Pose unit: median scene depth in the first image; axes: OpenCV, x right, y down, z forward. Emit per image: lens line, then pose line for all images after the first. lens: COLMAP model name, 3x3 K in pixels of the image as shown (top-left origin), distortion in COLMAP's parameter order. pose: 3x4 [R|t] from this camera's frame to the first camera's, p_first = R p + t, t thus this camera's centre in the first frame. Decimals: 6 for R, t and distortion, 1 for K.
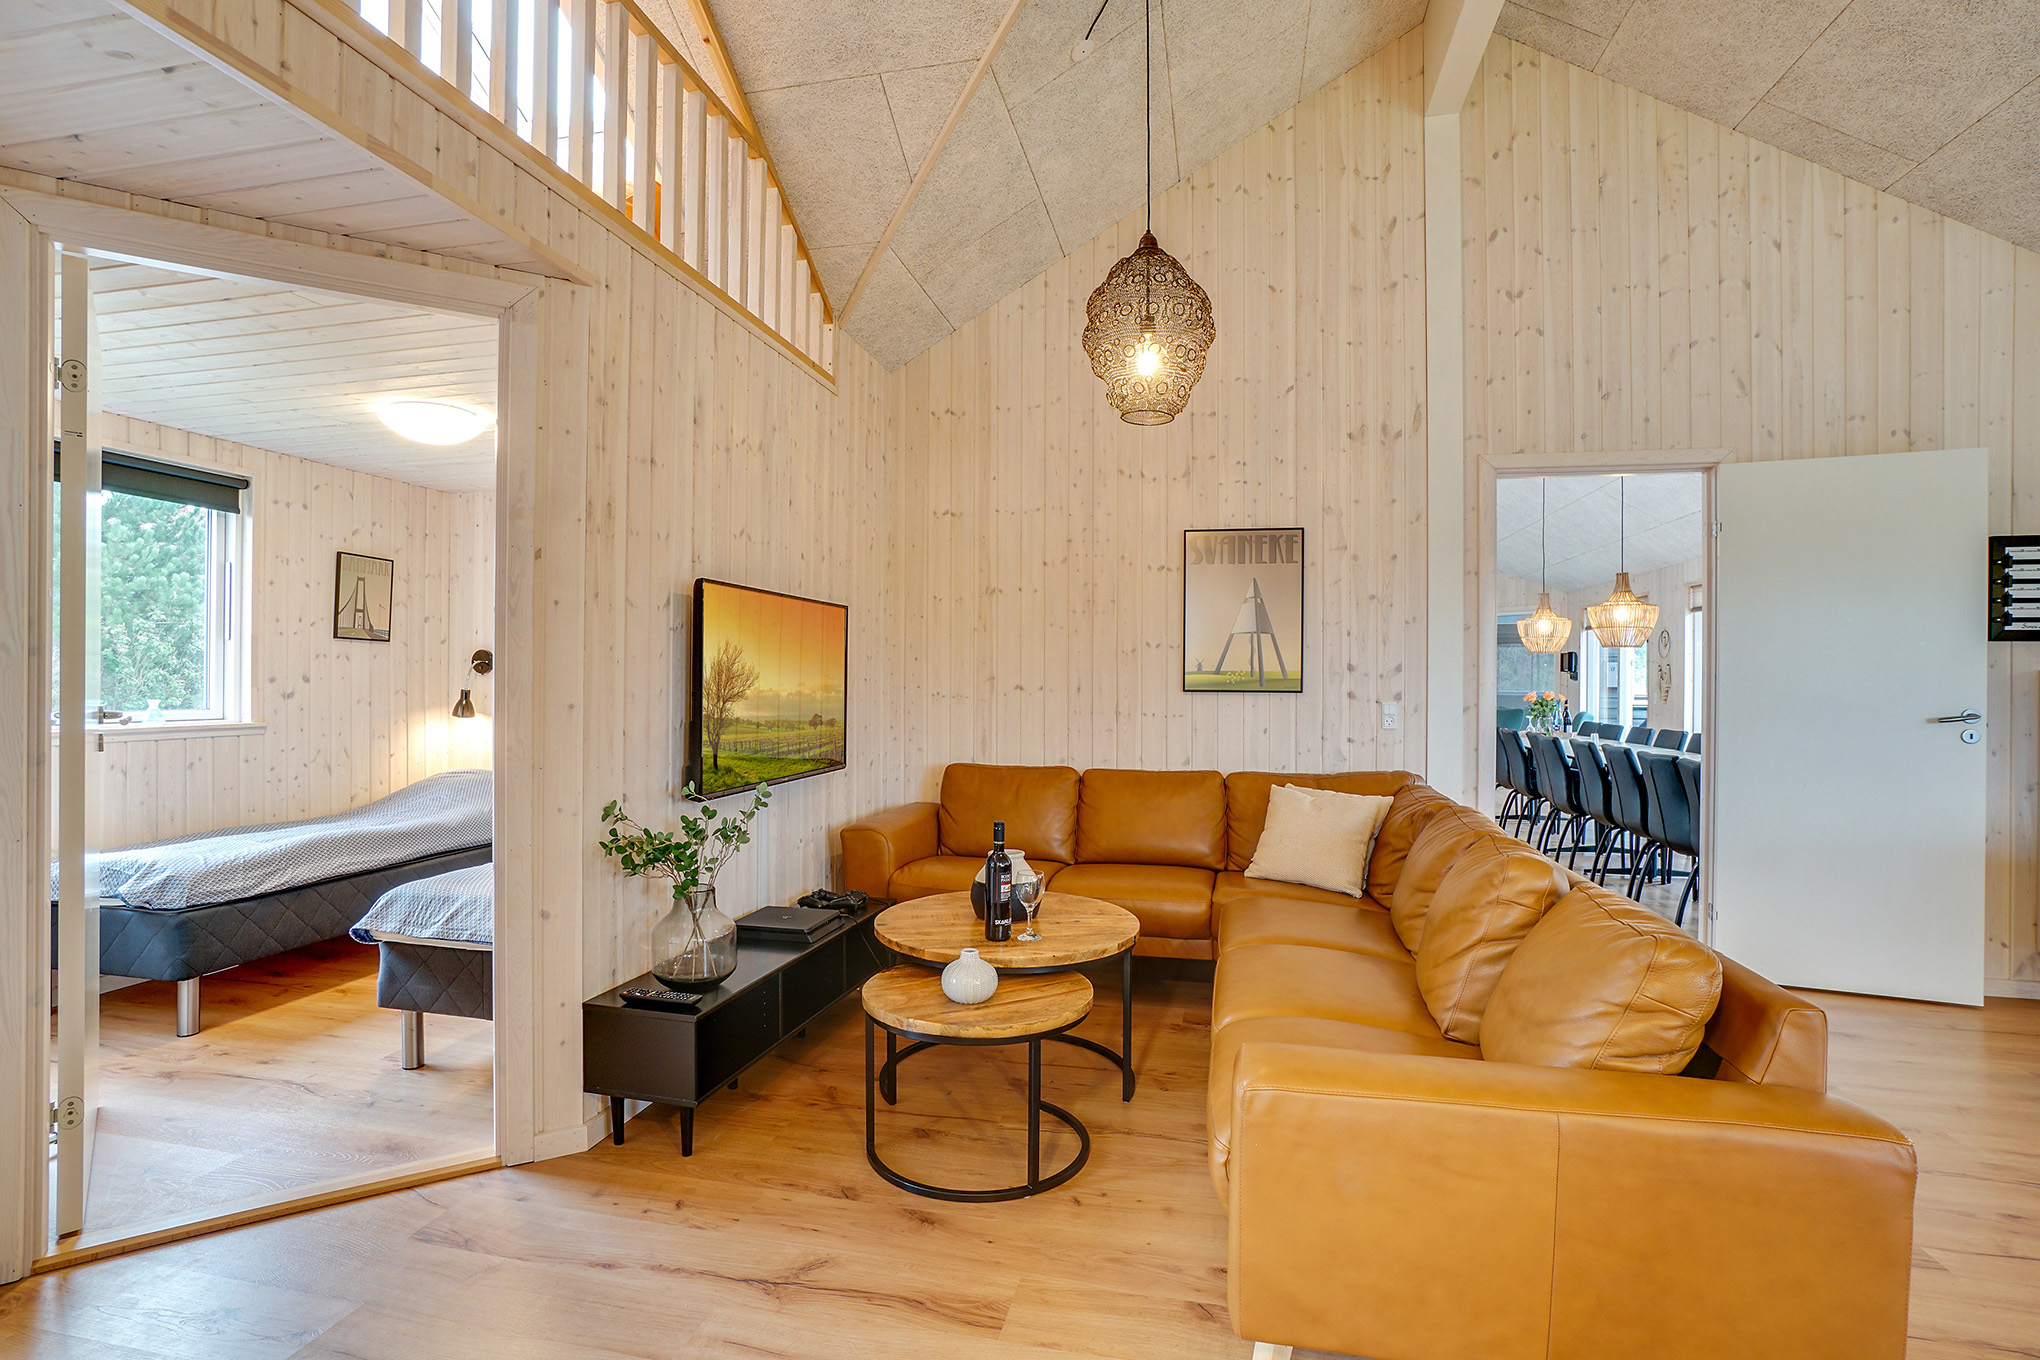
lens RADIAL K [[989.5, 0, 1008.4], [0, 989.5, 680.6], [0, 0, 1]] dist [-0.054342, 0.024716]
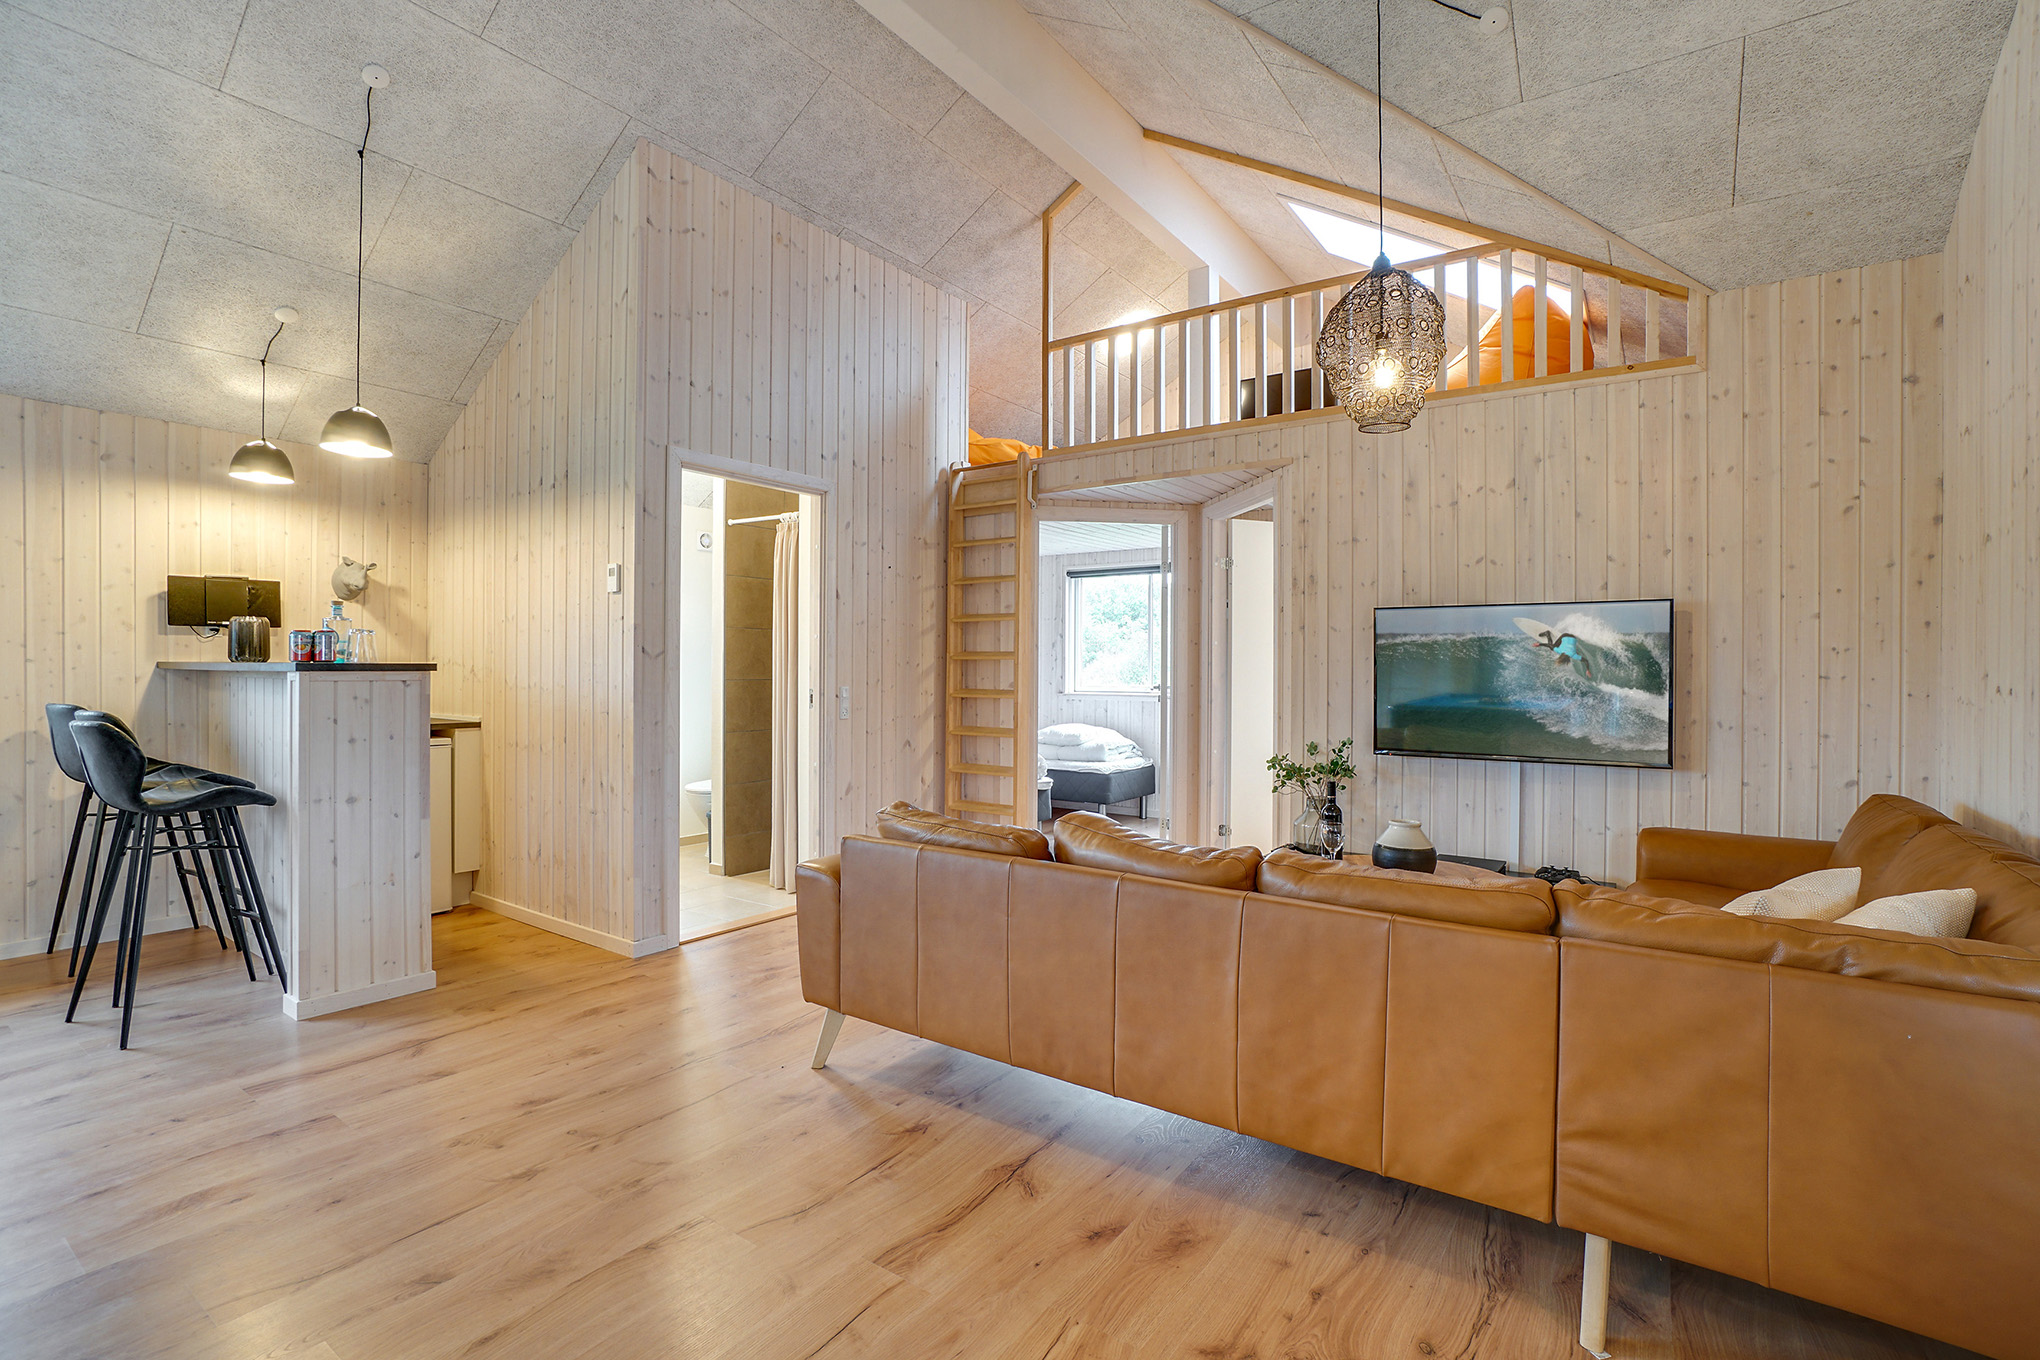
lens RADIAL K [[934.0, 0, 1012.0], [0, 934.0, 669.7], [0, 0, 1]] dist [-0.036588, 0.011088]
pose [[-0.381983, -0.003584, -0.924162, 1.769749], [-0.008717, 0.999962, -0.000275, -0.002325], [0.924128, 0.007951, -0.382000, 1.470188]]
